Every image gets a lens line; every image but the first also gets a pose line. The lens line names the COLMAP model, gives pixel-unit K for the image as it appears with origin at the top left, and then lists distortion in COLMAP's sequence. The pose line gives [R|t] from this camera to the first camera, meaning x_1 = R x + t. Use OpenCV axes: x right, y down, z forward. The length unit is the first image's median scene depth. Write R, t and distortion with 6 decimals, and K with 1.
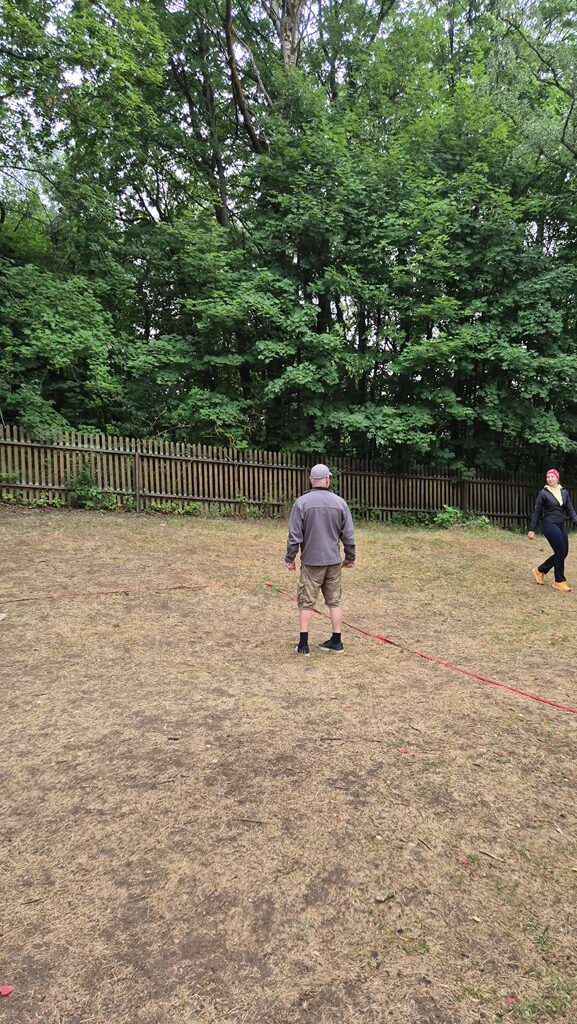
lens RADIAL K [[680.2, 0, 305.1], [0, 680.2, 511.4], [0, 0, 1]] dist [0.076332, -0.052228]
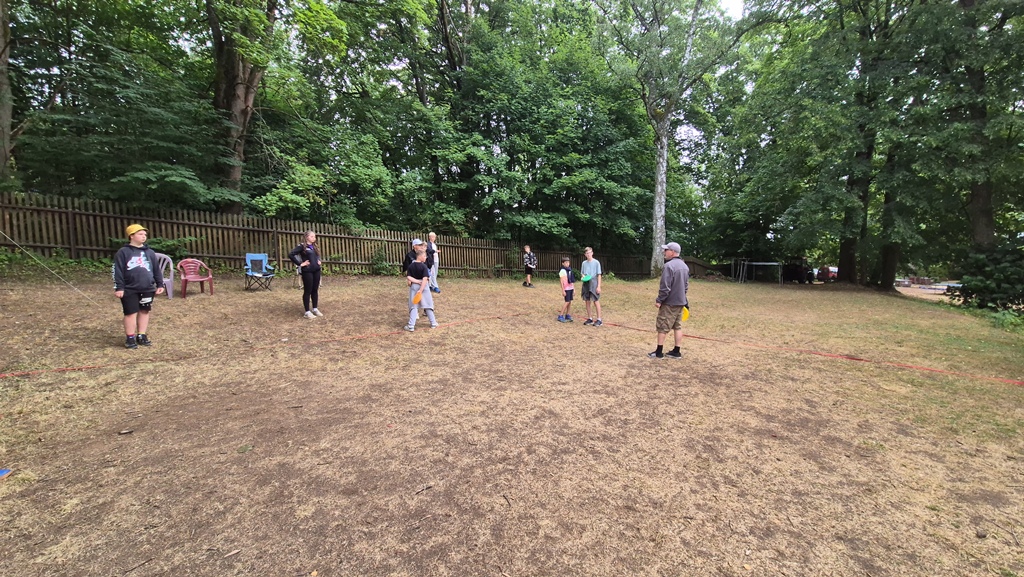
lens RADIAL K [[415.0, 0, 515.3], [0, 415.0, 283.2], [0, 0, 1]] dist [0.012460, -0.006328]
pose [[0.972069, -0.035146, 0.232047, -0.225211], [0.029808, 0.999205, 0.026473, -0.001011], [-0.232793, -0.018816, 0.972344, -0.048062]]
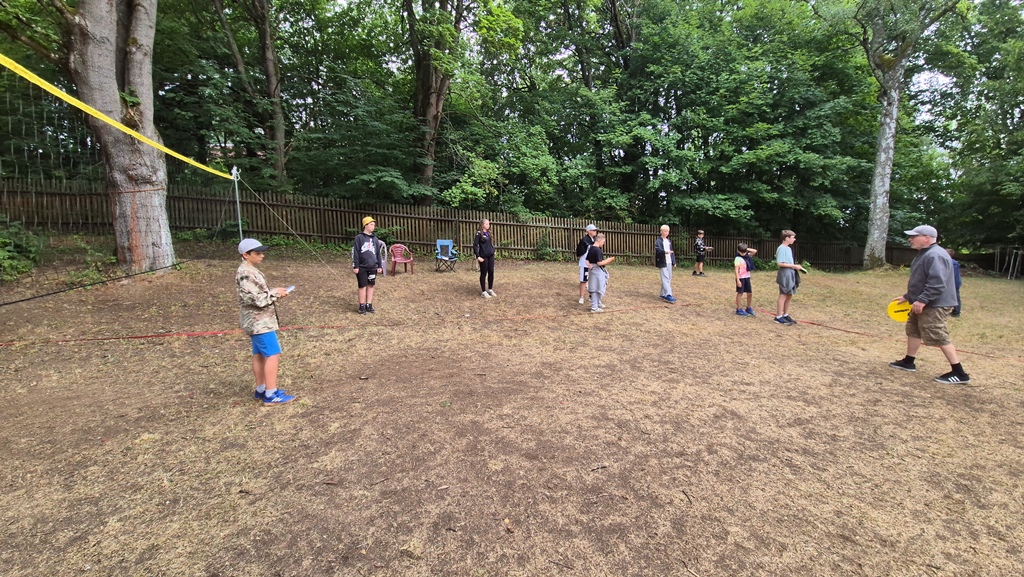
lens RADIAL K [[415.0, 0, 514.9], [0, 415.0, 282.8], [0, 0, 1]] dist [0.012460, -0.006328]
pose [[0.990225, -0.005961, -0.139353, -0.234677], [0.012987, 0.998687, 0.049562, -0.000024], [0.138875, -0.050888, 0.989002, -0.048942]]
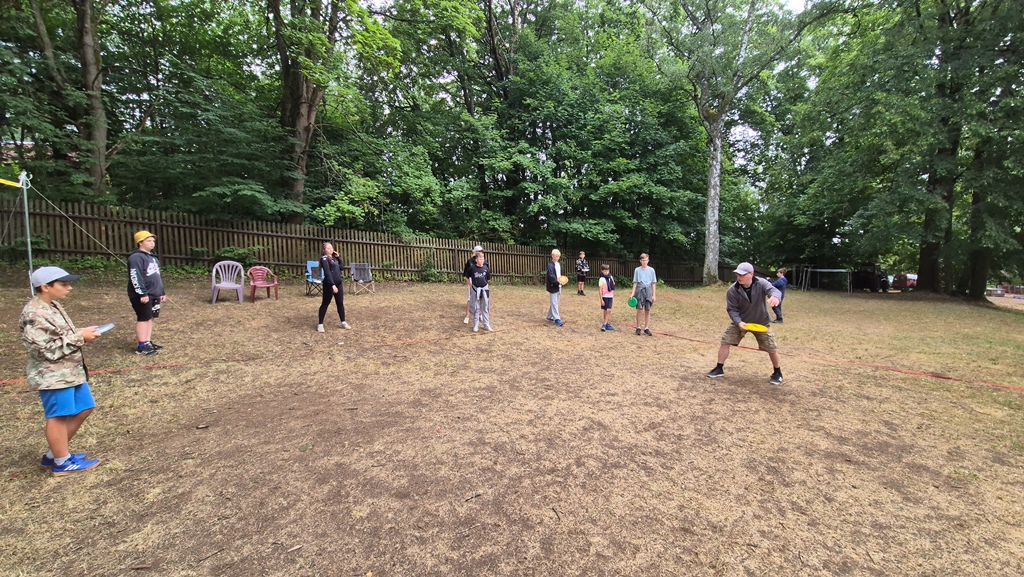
lens RADIAL K [[415.0, 0, 515.1], [0, 415.0, 283.1], [0, 0, 1]] dist [0.012460, -0.006328]
pose [[0.991587, -0.027683, 0.126445, -0.226972], [0.026918, 0.999608, 0.007748, -0.002020], [-0.126609, -0.004279, 0.991943, -0.046936]]
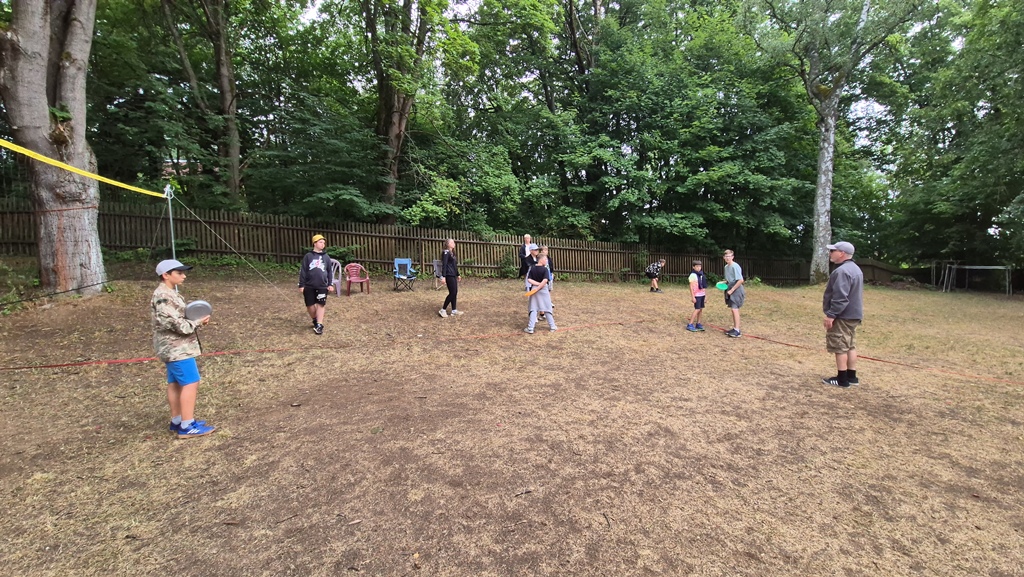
lens RADIAL K [[415.0, 0, 514.5], [0, 415.0, 282.2], [0, 0, 1]] dist [0.012460, -0.006328]
pose [[0.997071, -0.020992, -0.073540, -0.214736], [0.021607, 0.999738, 0.007582, -0.001222], [0.073362, -0.009148, 0.997263, -0.045380]]
